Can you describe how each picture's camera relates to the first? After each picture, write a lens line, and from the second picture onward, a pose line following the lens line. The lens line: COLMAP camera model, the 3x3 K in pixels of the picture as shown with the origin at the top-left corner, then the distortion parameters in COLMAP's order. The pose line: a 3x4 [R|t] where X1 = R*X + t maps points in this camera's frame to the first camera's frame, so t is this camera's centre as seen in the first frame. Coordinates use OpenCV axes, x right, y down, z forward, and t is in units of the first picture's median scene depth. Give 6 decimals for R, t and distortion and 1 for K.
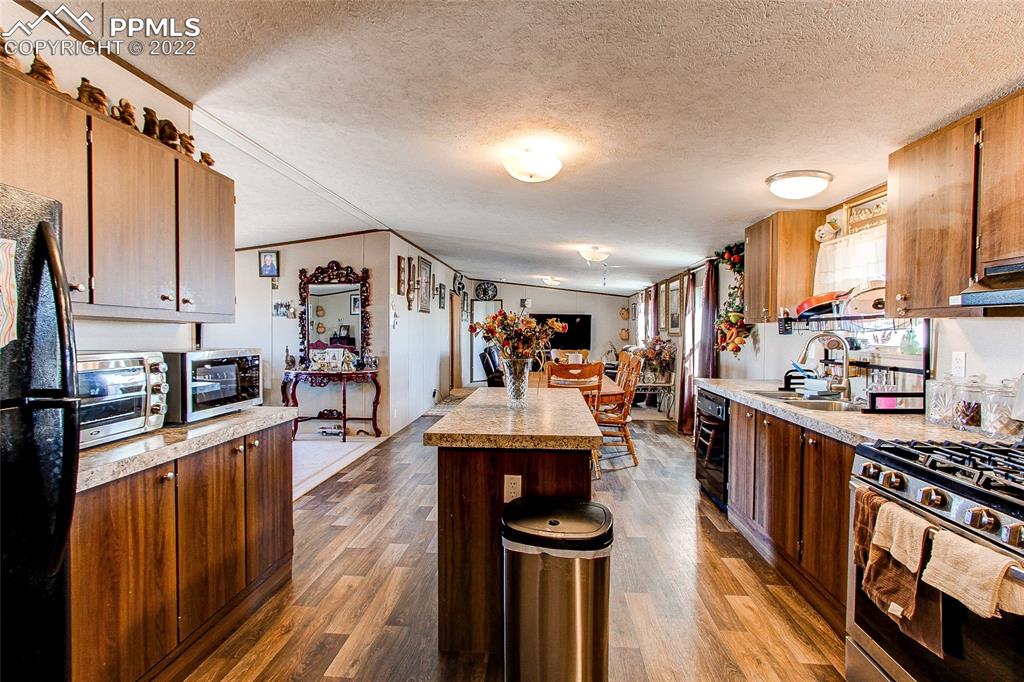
lens RADIAL K [[476.4, 0, 506.1], [0, 476.4, 340.5], [0, 0, 1]] dist [-0.004437, 0.006341]
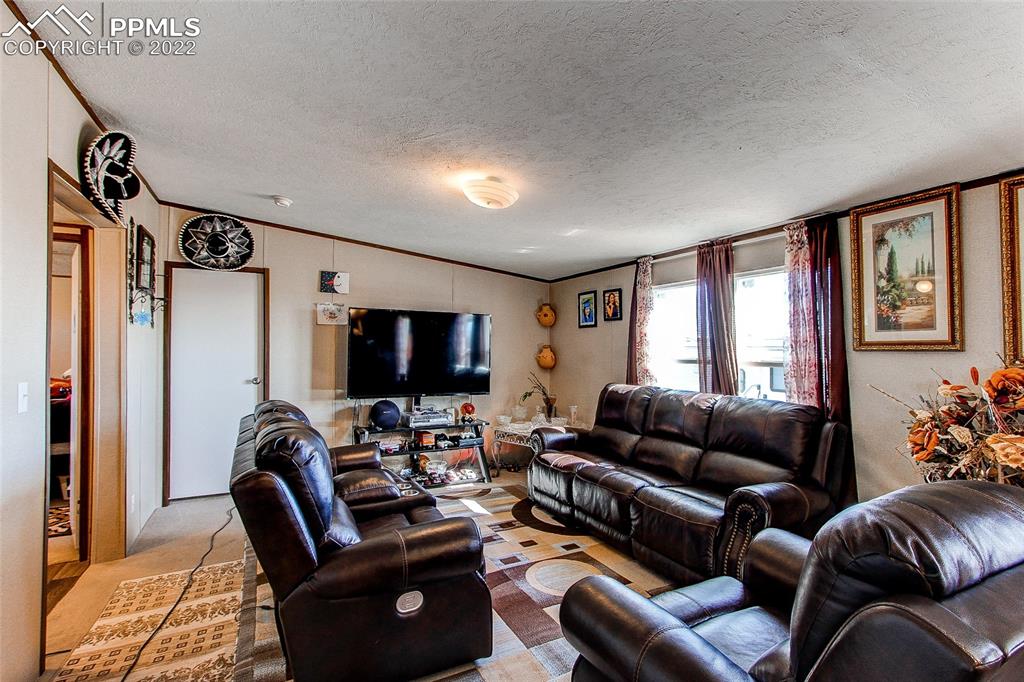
lens RADIAL K [[476.4, 0, 506.1], [0, 476.4, 340.5], [0, 0, 1]] dist [-0.004437, 0.006341]
pose [[0.848412, 0.002424, 0.529331, -0.091990], [0.016530, 0.999380, -0.031072, -0.028290], [-0.529079, 0.035112, 0.847846, 1.130539]]
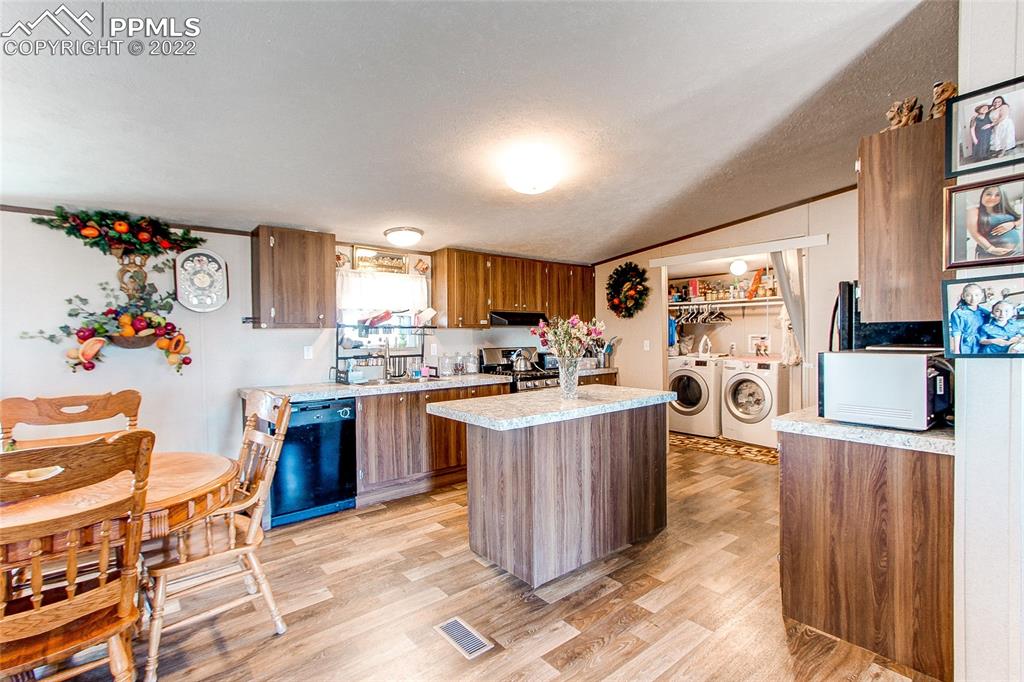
lens RADIAL K [[476.4, 0, 506.1], [0, 476.4, 340.5], [0, 0, 1]] dist [-0.004437, 0.006341]
pose [[-0.696547, -0.001799, 0.717509, -0.308353], [0.025644, 0.999296, 0.027400, -0.016621], [-0.717053, 0.037485, -0.696010, 0.830062]]
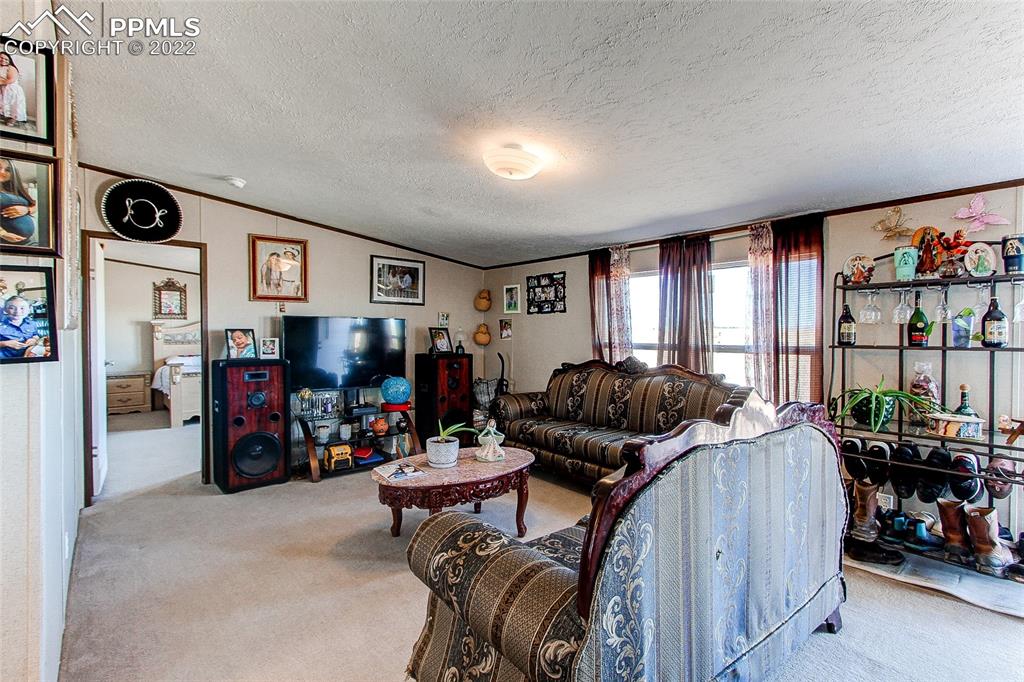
lens RADIAL K [[476.4, 0, 506.1], [0, 476.4, 340.5], [0, 0, 1]] dist [-0.004437, 0.006341]
pose [[-0.697536, 0.009634, -0.716484, -0.309229], [-0.015818, 0.999459, 0.028838, -0.013486], [0.716375, 0.031449, -0.697007, 0.772259]]
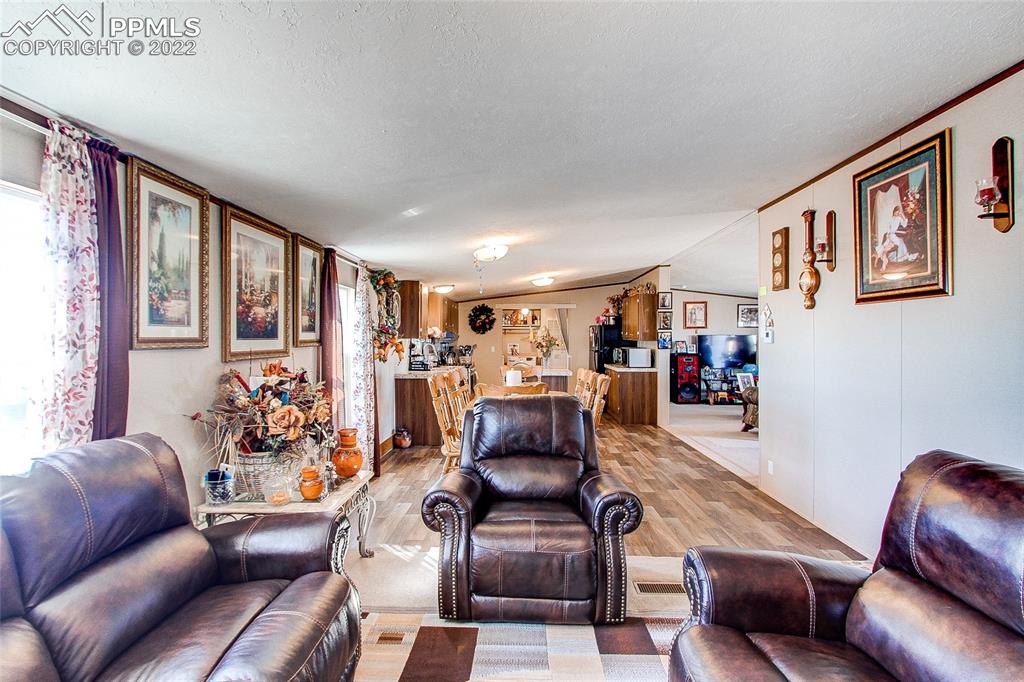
lens RADIAL K [[476.4, 0, 506.1], [0, 476.4, 340.5], [0, 0, 1]] dist [-0.004437, 0.006341]
pose [[-0.998465, 0.000625, -0.055383, 0.187008], [-0.000535, 0.999781, 0.020916, -0.040982], [0.055384, 0.020914, -0.998246, 1.689675]]
